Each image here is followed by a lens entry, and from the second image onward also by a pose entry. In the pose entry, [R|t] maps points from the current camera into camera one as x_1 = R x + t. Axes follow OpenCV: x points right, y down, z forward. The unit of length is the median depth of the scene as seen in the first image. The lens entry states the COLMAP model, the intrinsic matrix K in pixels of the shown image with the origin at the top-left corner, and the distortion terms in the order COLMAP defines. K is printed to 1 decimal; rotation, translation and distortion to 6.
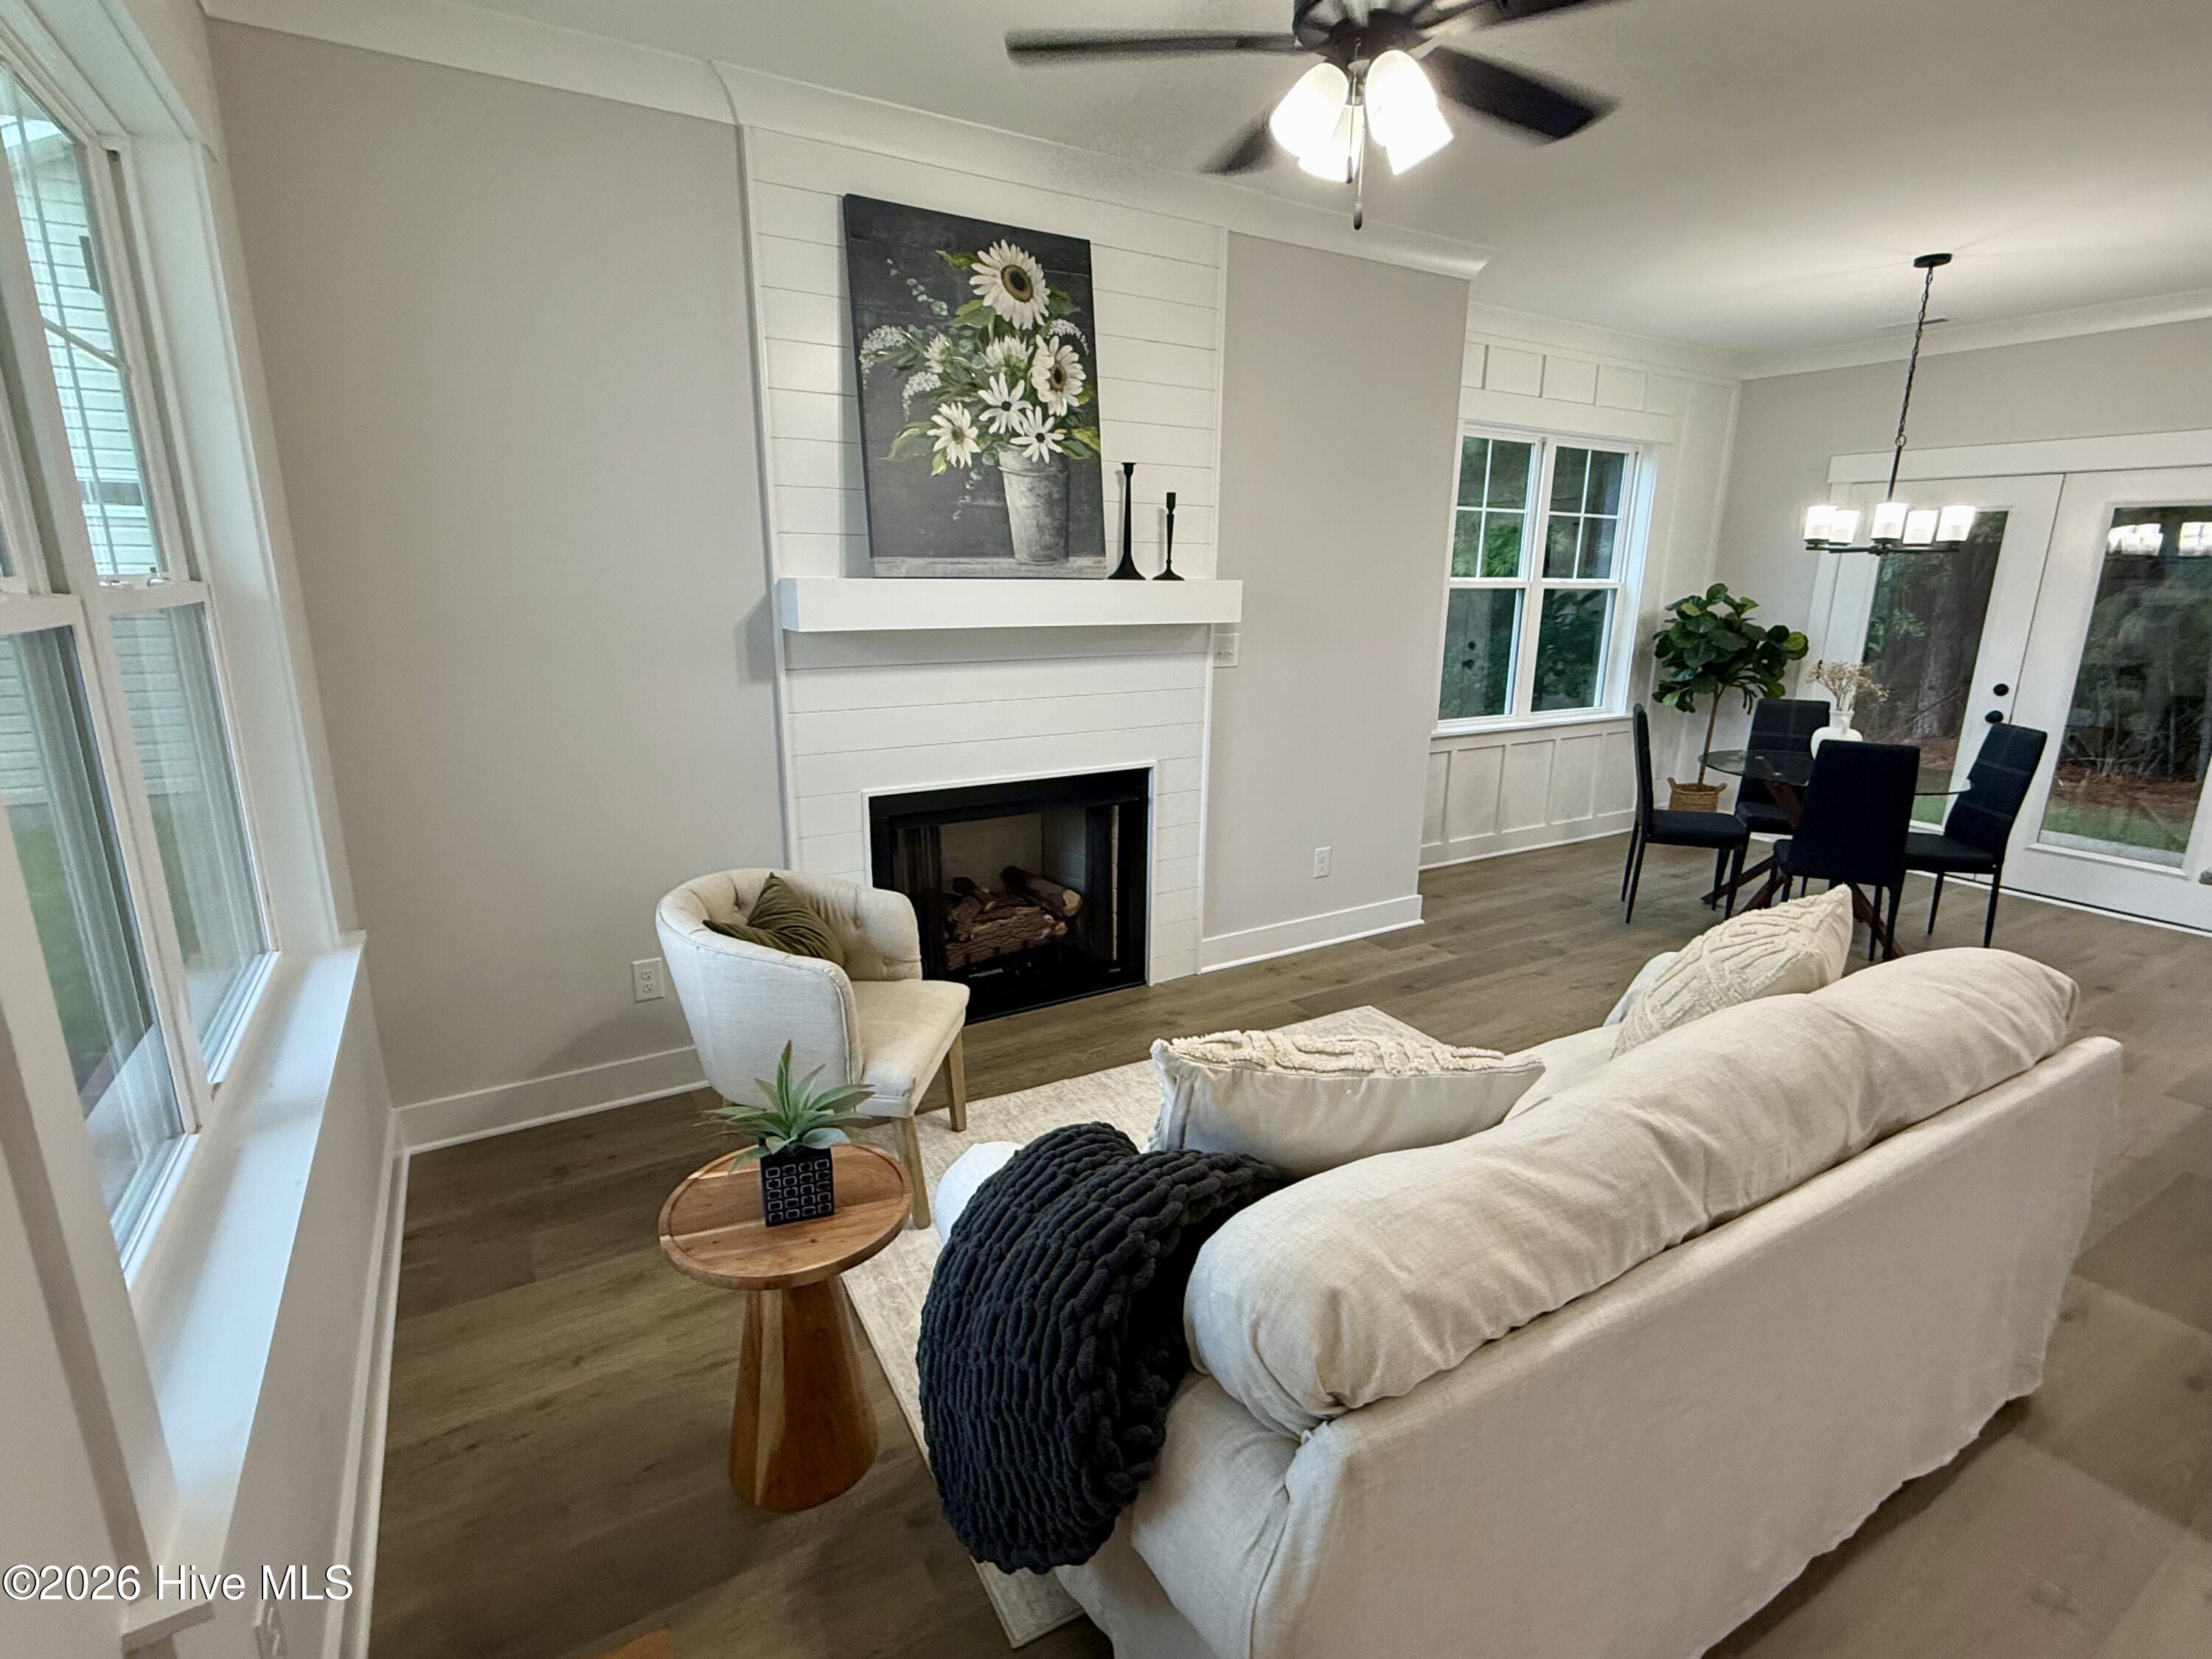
lens RADIAL K [[1052.3, 0, 1105.0], [0, 1052.3, 832.8], [0, 0, 1]] dist [0.001741, 0.000439]
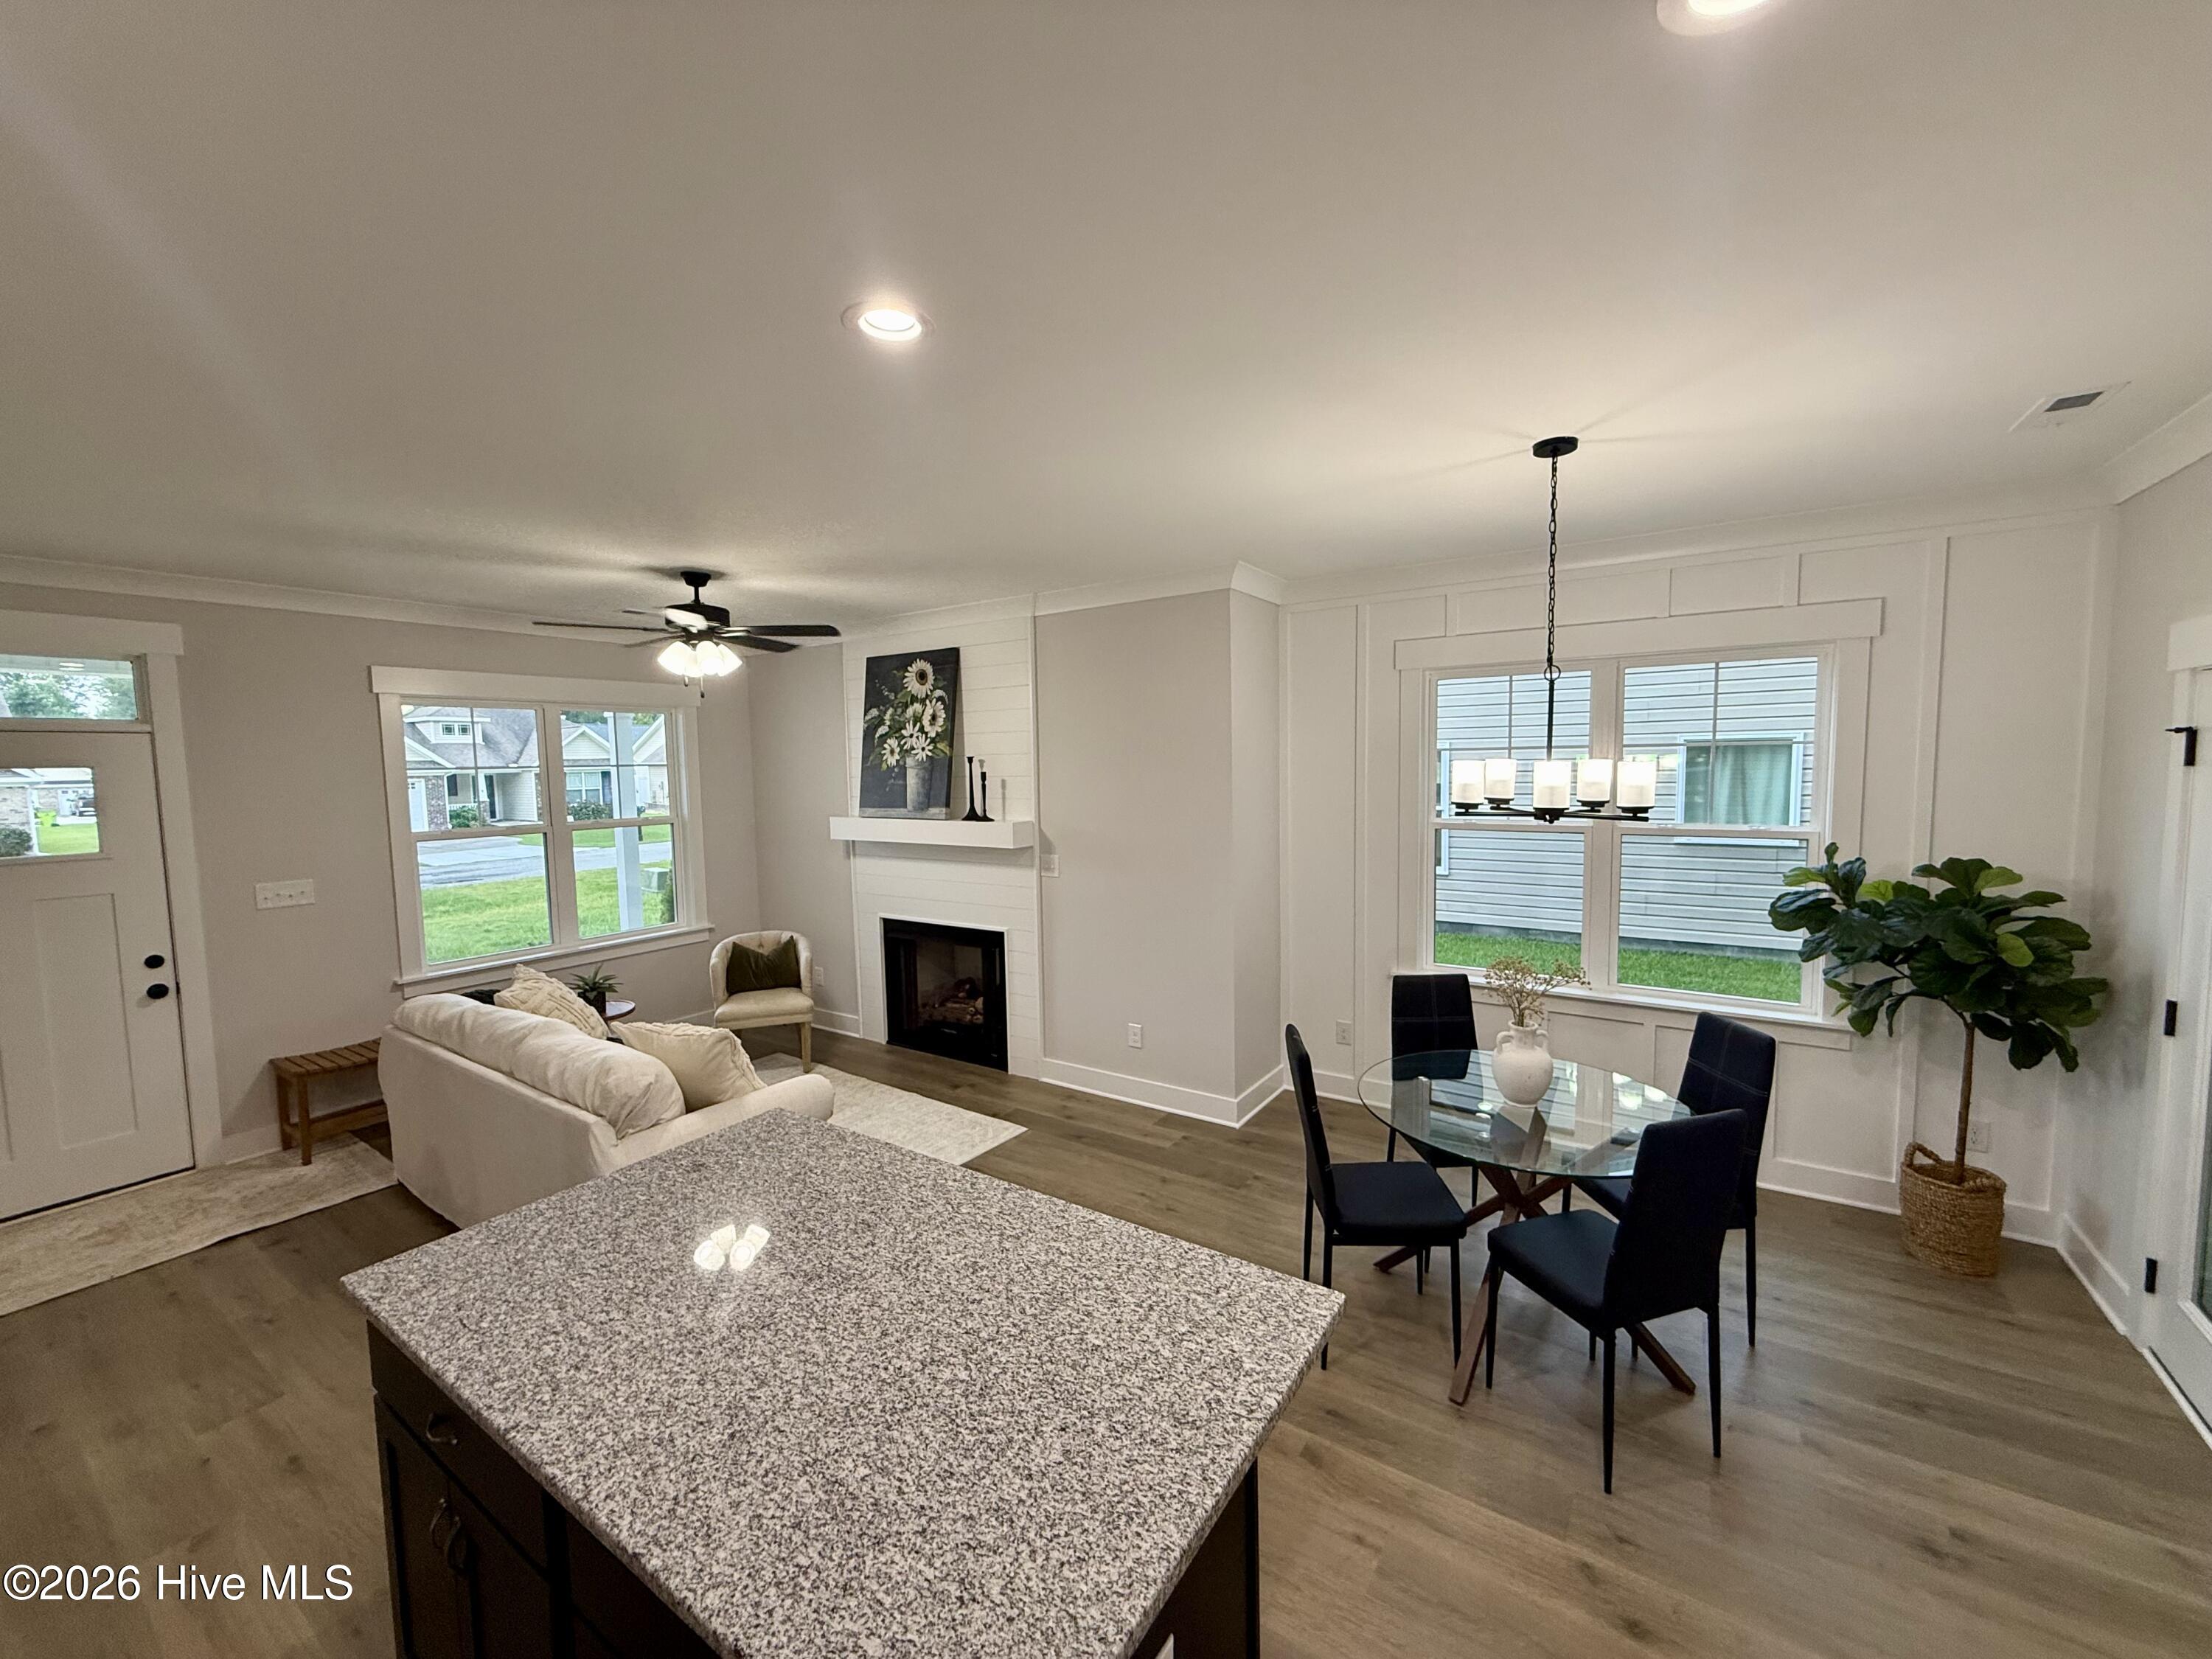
lens RADIAL K [[878.7, 0, 1096.3], [0, 878.7, 830.4], [0, 0, 1]] dist [-0.000118, -0.000263]
pose [[0.421783, 0.054857, -0.905036, 1.559334], [-0.199349, 0.979354, -0.033543, -0.235042], [0.884510, 0.194566, 0.424011, 0.616479]]
